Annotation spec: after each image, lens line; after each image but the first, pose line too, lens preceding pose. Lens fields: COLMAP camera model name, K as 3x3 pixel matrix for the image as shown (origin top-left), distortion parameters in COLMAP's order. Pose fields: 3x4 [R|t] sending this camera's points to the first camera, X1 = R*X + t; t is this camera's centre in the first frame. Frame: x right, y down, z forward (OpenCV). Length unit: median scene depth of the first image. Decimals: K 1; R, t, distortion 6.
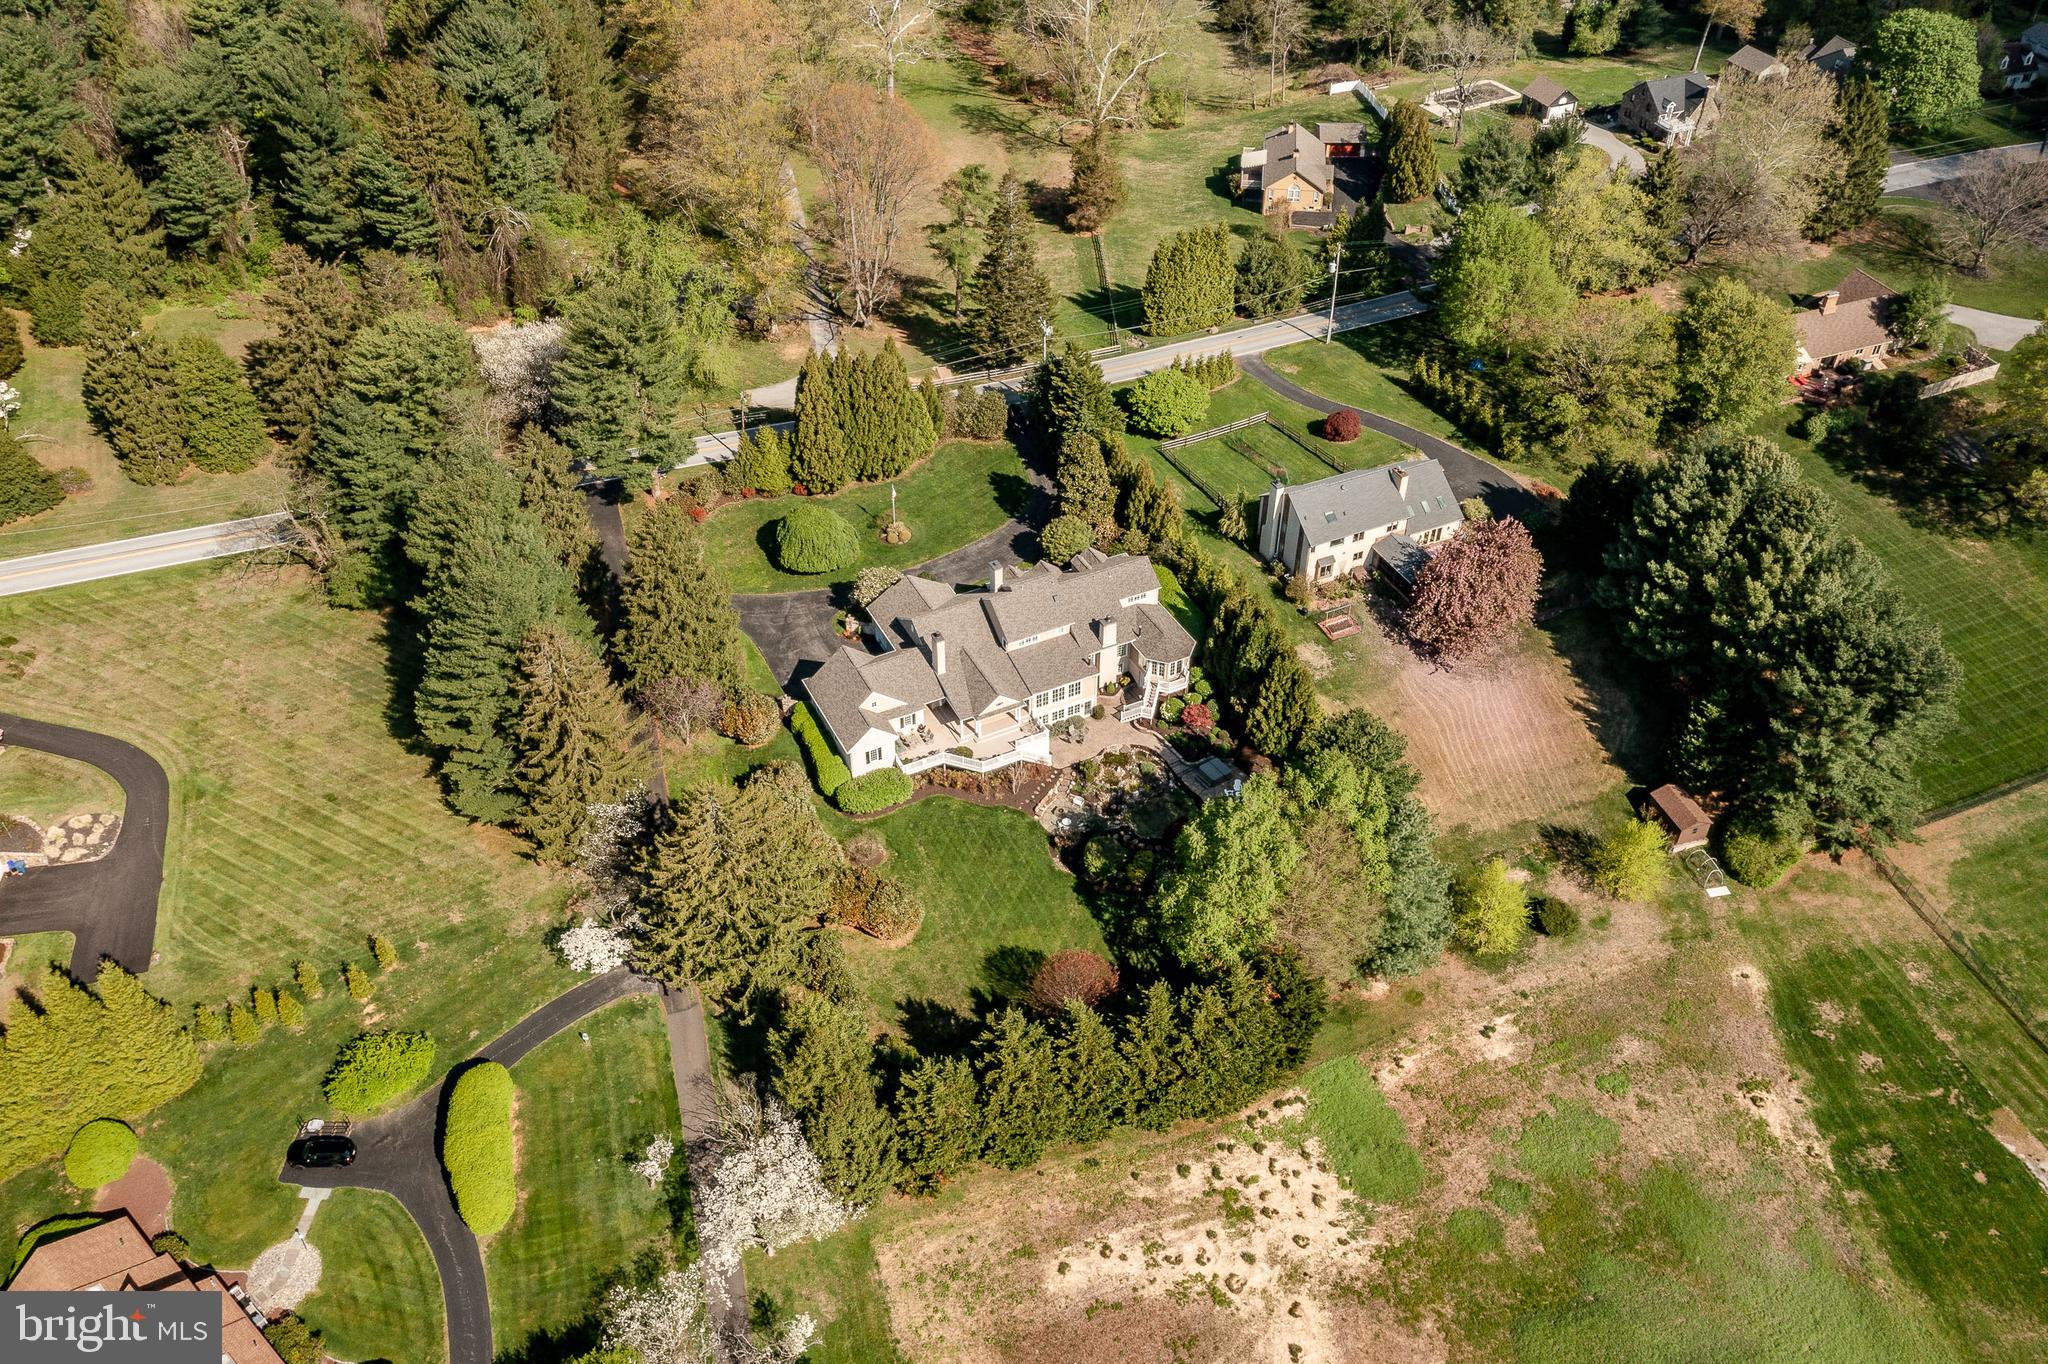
lens RADIAL K [[1683.3, 0, 1024.0], [0, 1683.3, 682.0], [0, 0, 1]] dist [0.004550, 0.000963]
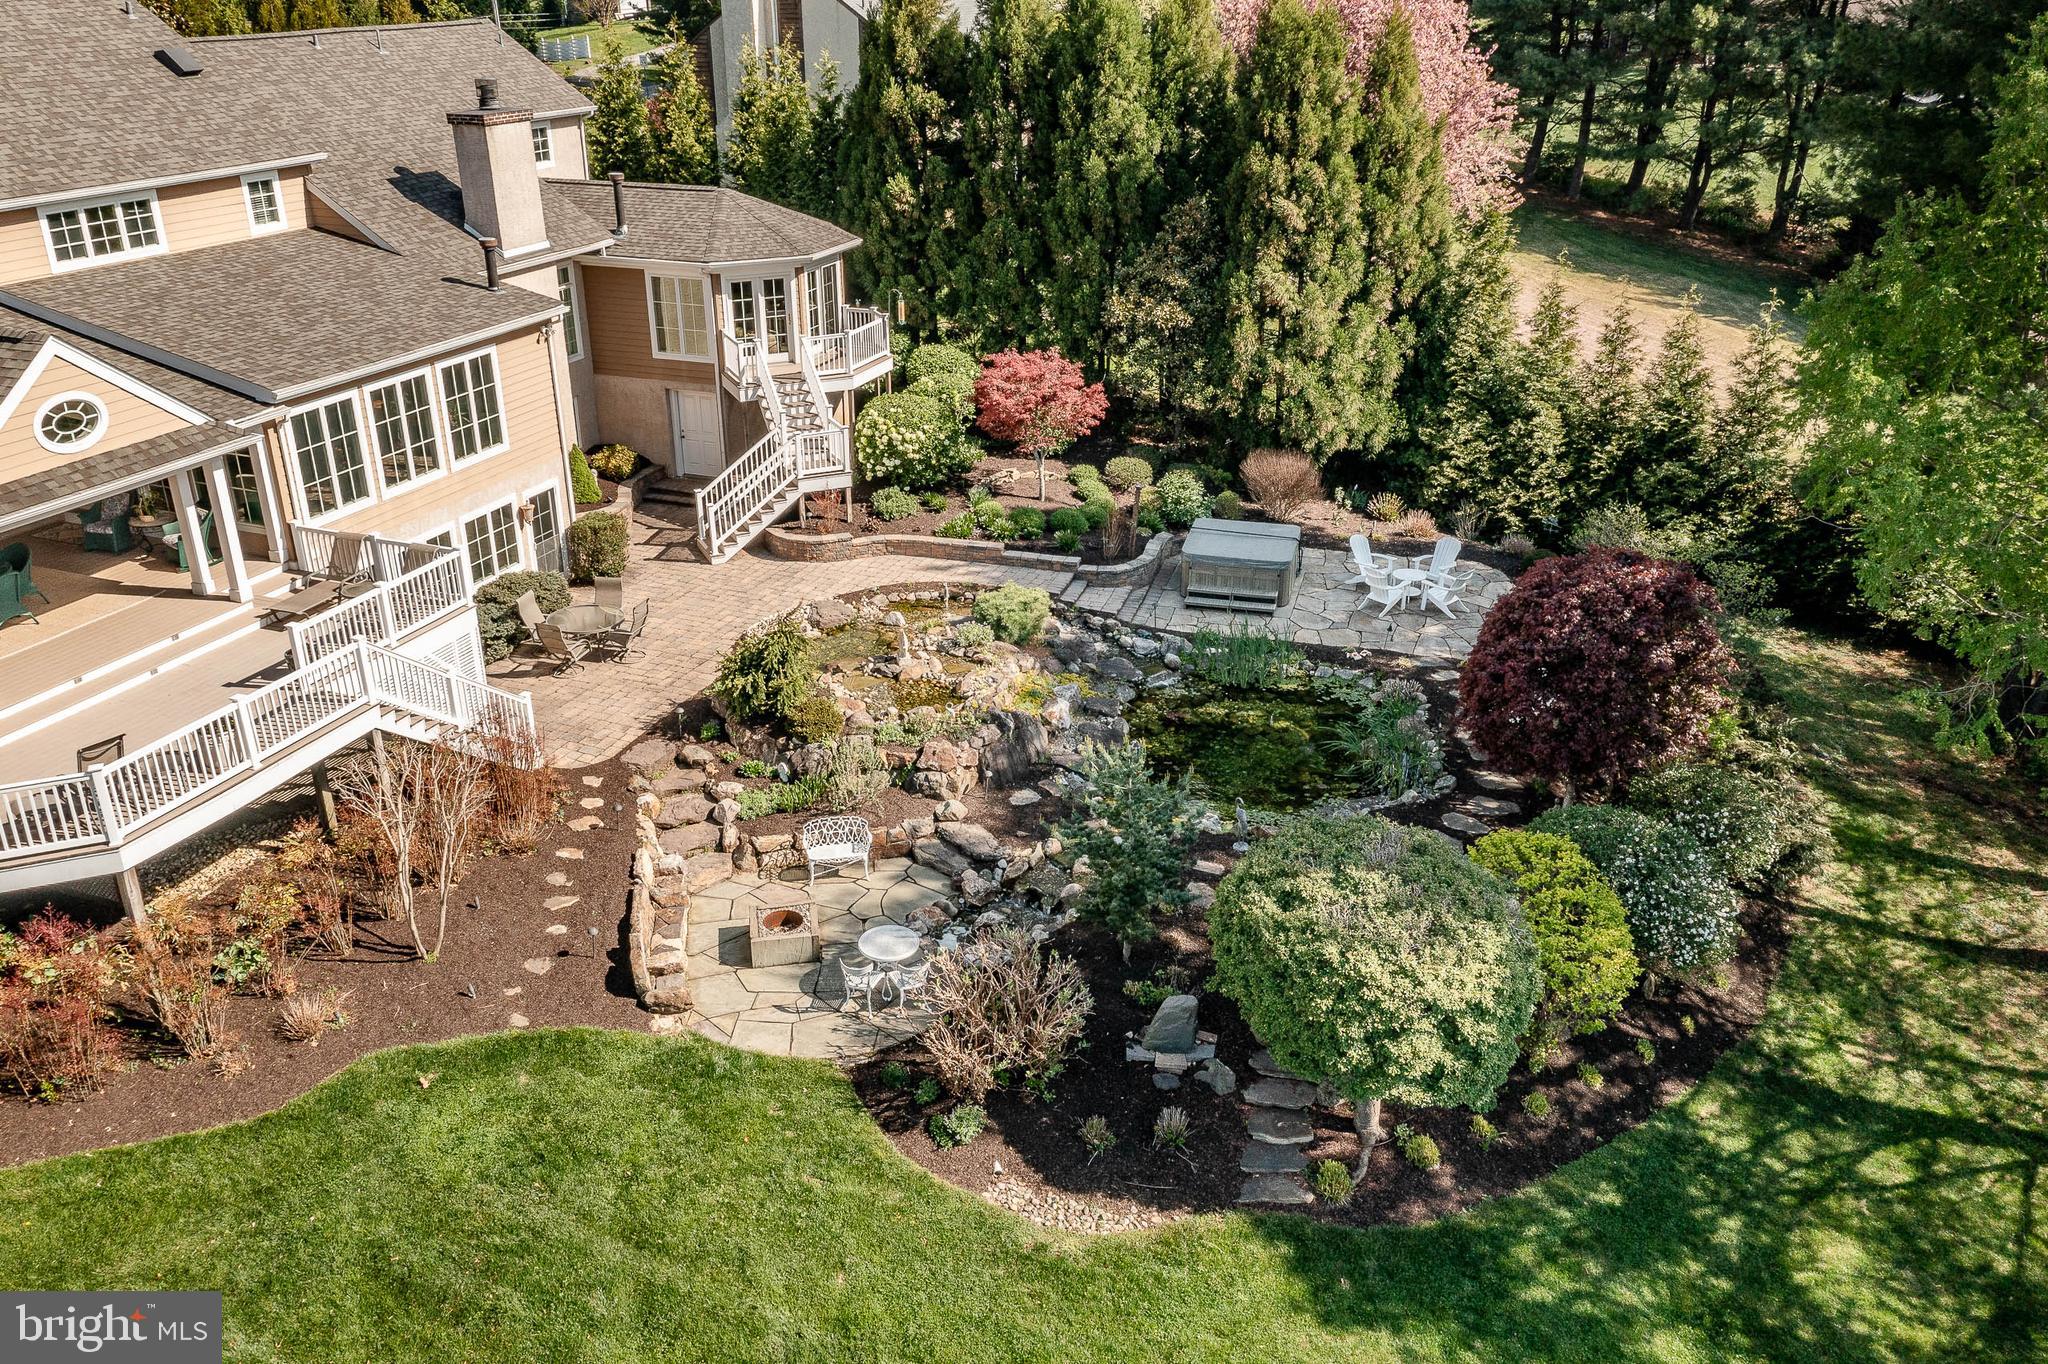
lens RADIAL K [[1615.2, 0, 1024.0], [0, 1615.2, 682.0], [0, 0, 1]] dist [-0.001604, 0.042138]
pose [[0.746509, -0.276898, 0.605022, -0.041966], [0.437657, 0.889247, -0.133027, 0.083470], [-0.501179, 0.364098, 0.785017, 0.846470]]
